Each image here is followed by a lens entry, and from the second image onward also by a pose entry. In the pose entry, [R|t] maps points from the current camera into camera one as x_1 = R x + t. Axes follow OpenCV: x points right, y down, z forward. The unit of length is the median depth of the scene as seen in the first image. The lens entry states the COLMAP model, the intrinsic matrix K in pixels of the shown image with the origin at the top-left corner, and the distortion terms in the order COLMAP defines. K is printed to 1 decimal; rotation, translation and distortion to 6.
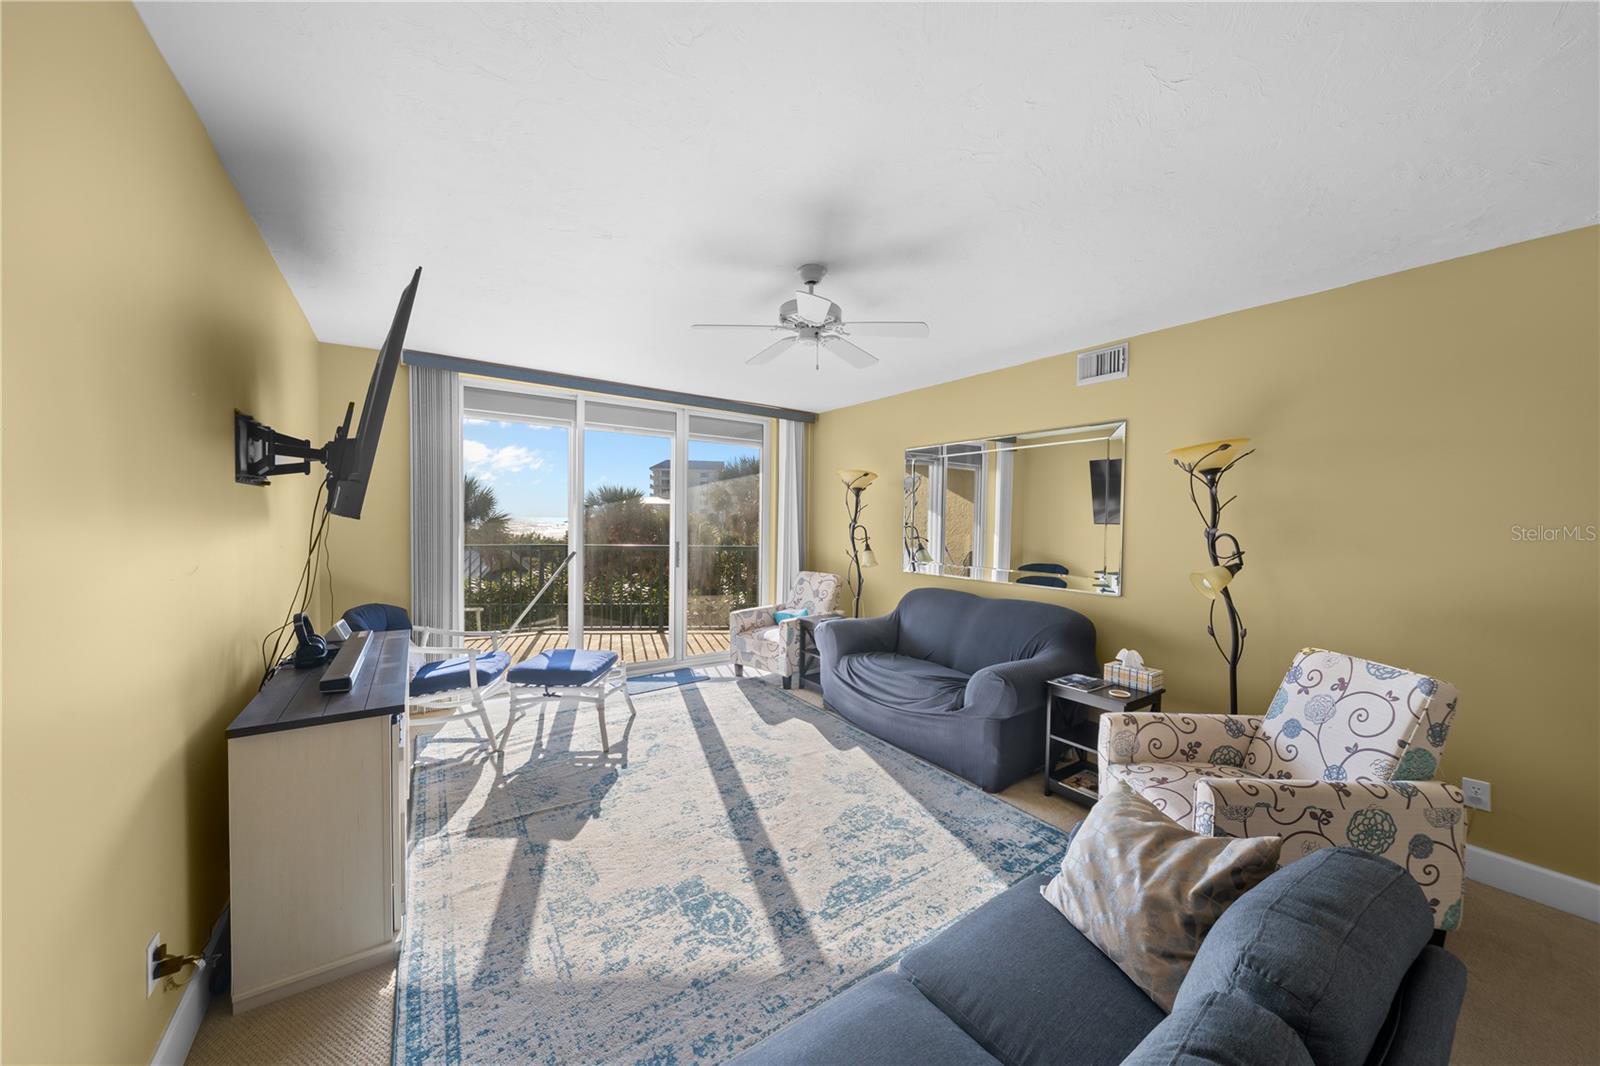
lens RADIAL K [[559.8, 0, 795.4], [0, 559.8, 525.1], [0, 0, 1]] dist [-0.001094, -0.000220]
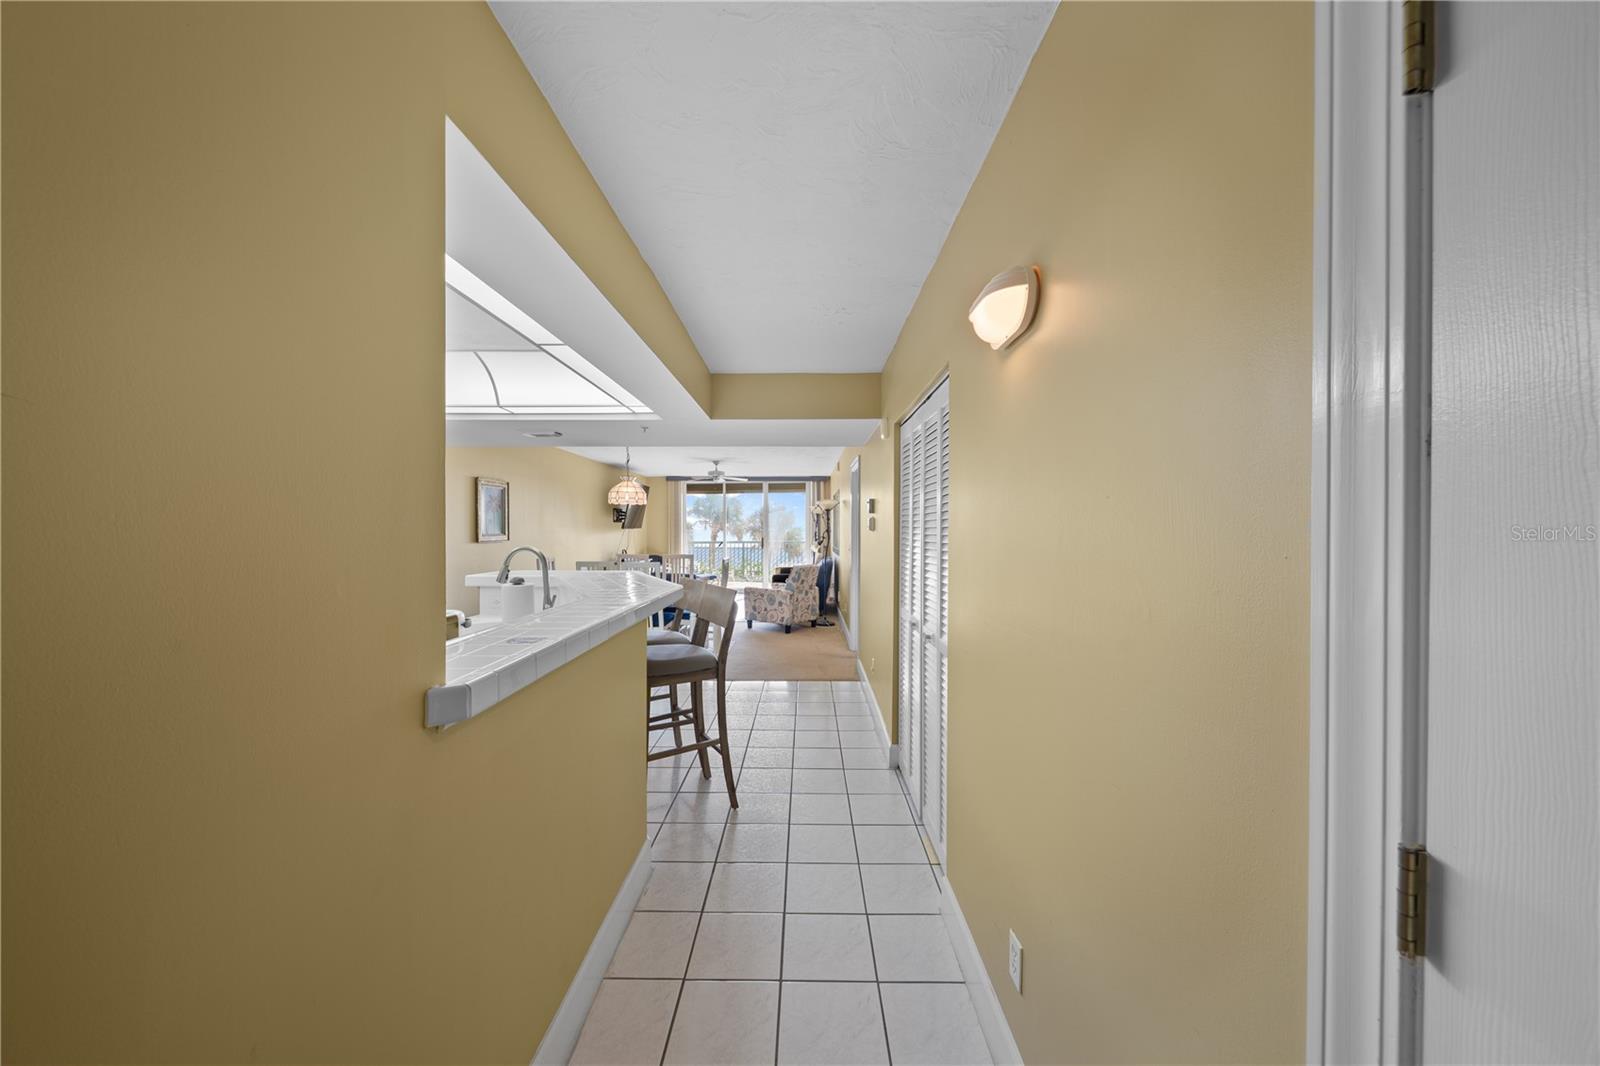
lens RADIAL K [[559.8, 0, 795.4], [0, 559.8, 525.1], [0, 0, 1]] dist [-0.001094, -0.000220]
pose [[0.807272, -0.011489, -0.590067, 2.576928], [-0.000960, 0.999784, -0.020780, 0.039308], [0.590179, 0.017341, 0.807086, -1.664063]]
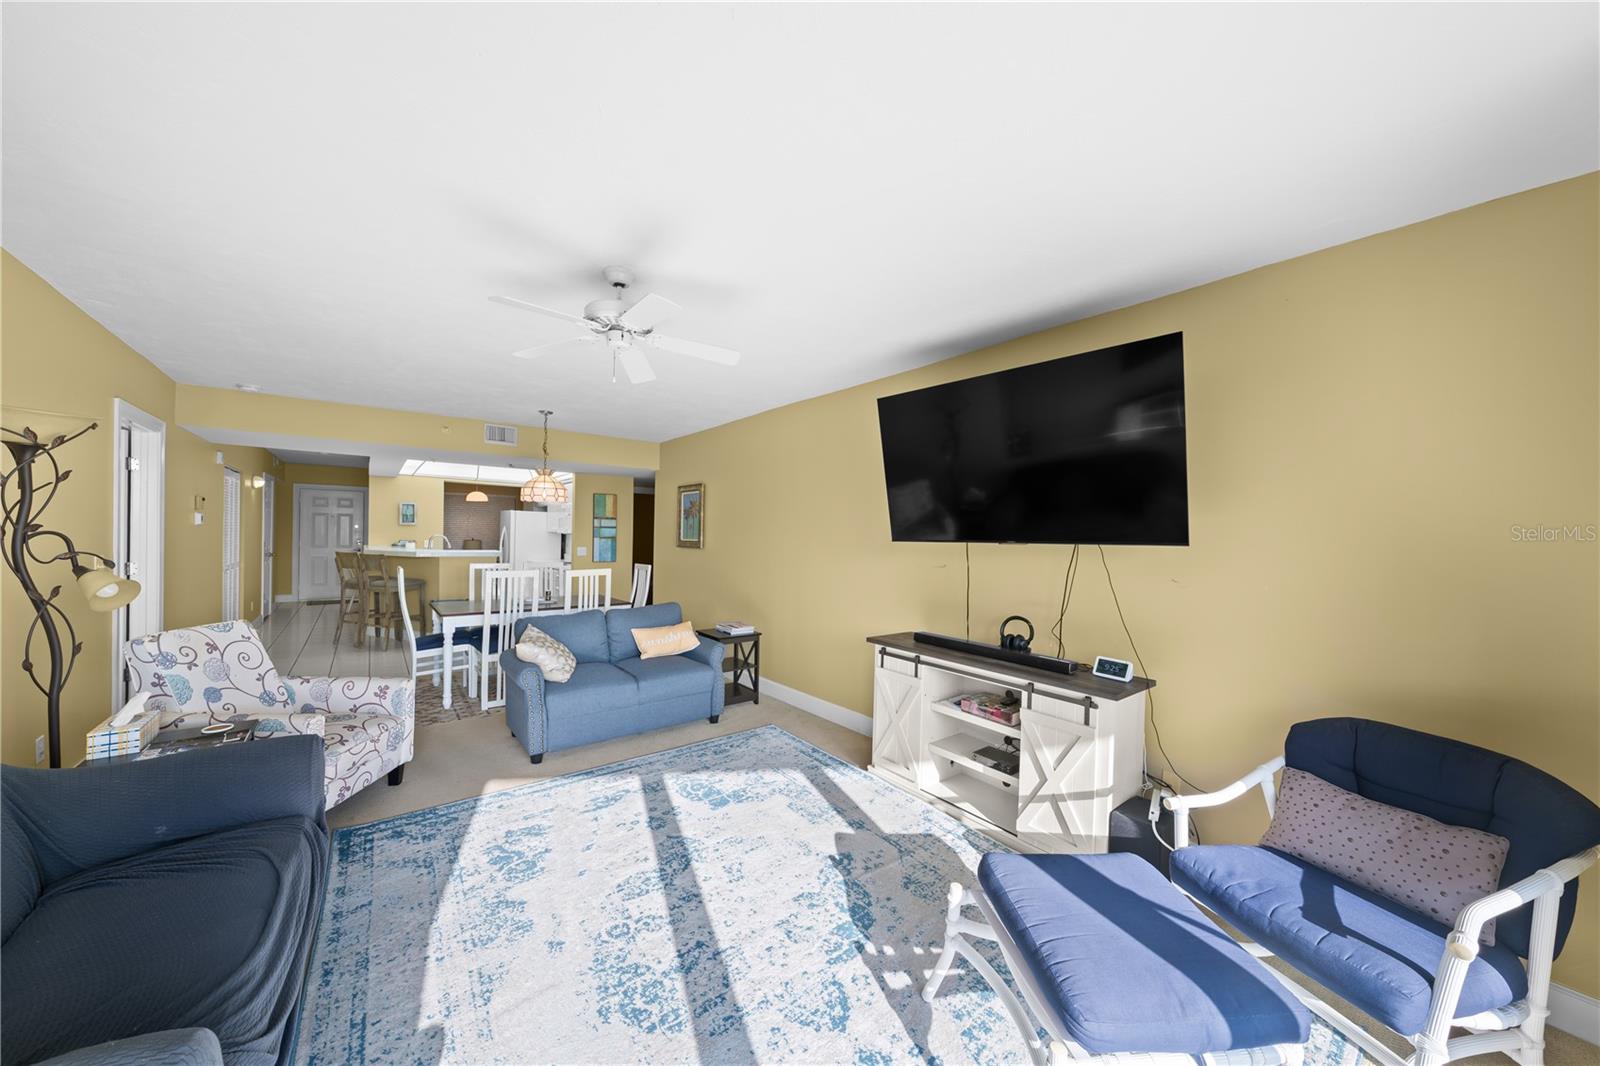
lens RADIAL K [[541.1, 0, 800.0], [0, 541.1, 533.0], [0, 0, 1]] dist [0.000111, -0.000002]
pose [[-0.996524, -0.039167, -0.073527, -0.211744], [-0.039594, 0.999206, 0.004361, -0.027186], [0.073298, 0.007257, -0.997284, 1.879669]]
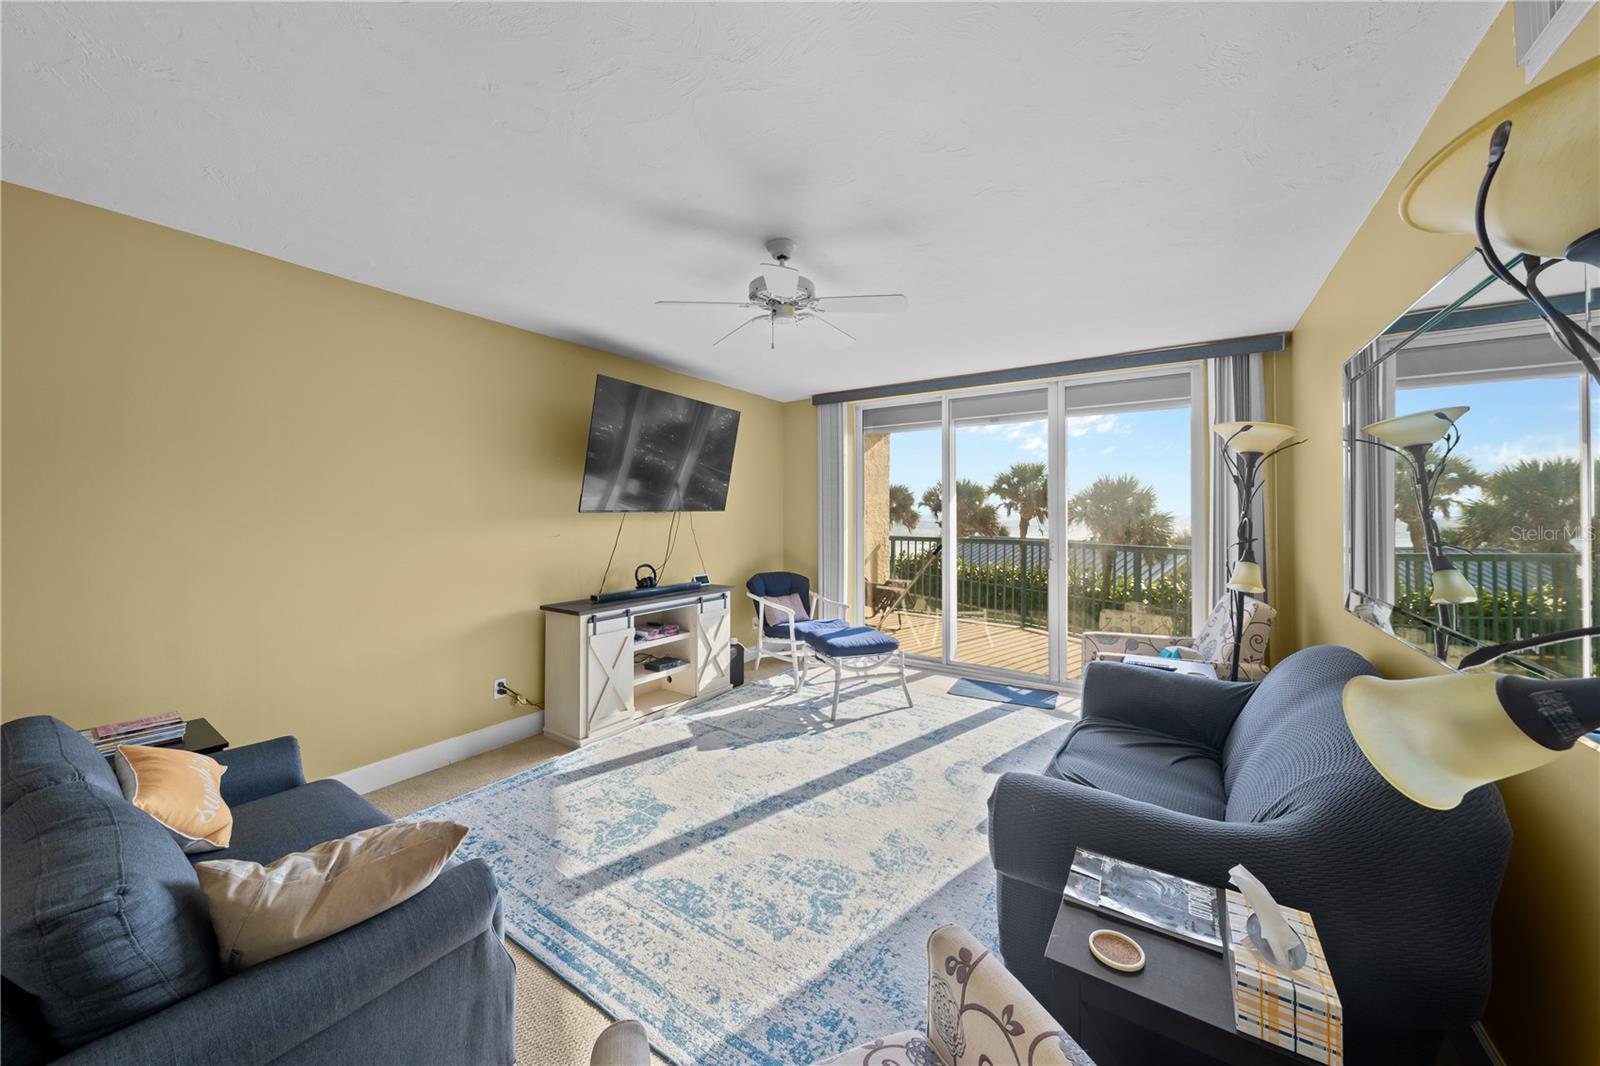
lens RADIAL K [[558.8, 0, 800.7], [0, 558.8, 511.3], [0, 0, 1]] dist [0.001496, -0.000008]
pose [[0.368241, -0.016802, -0.929578, 0.866874], [-0.002919, 0.999811, -0.019228, 0.009890], [0.929726, 0.009794, 0.368123, 0.664809]]
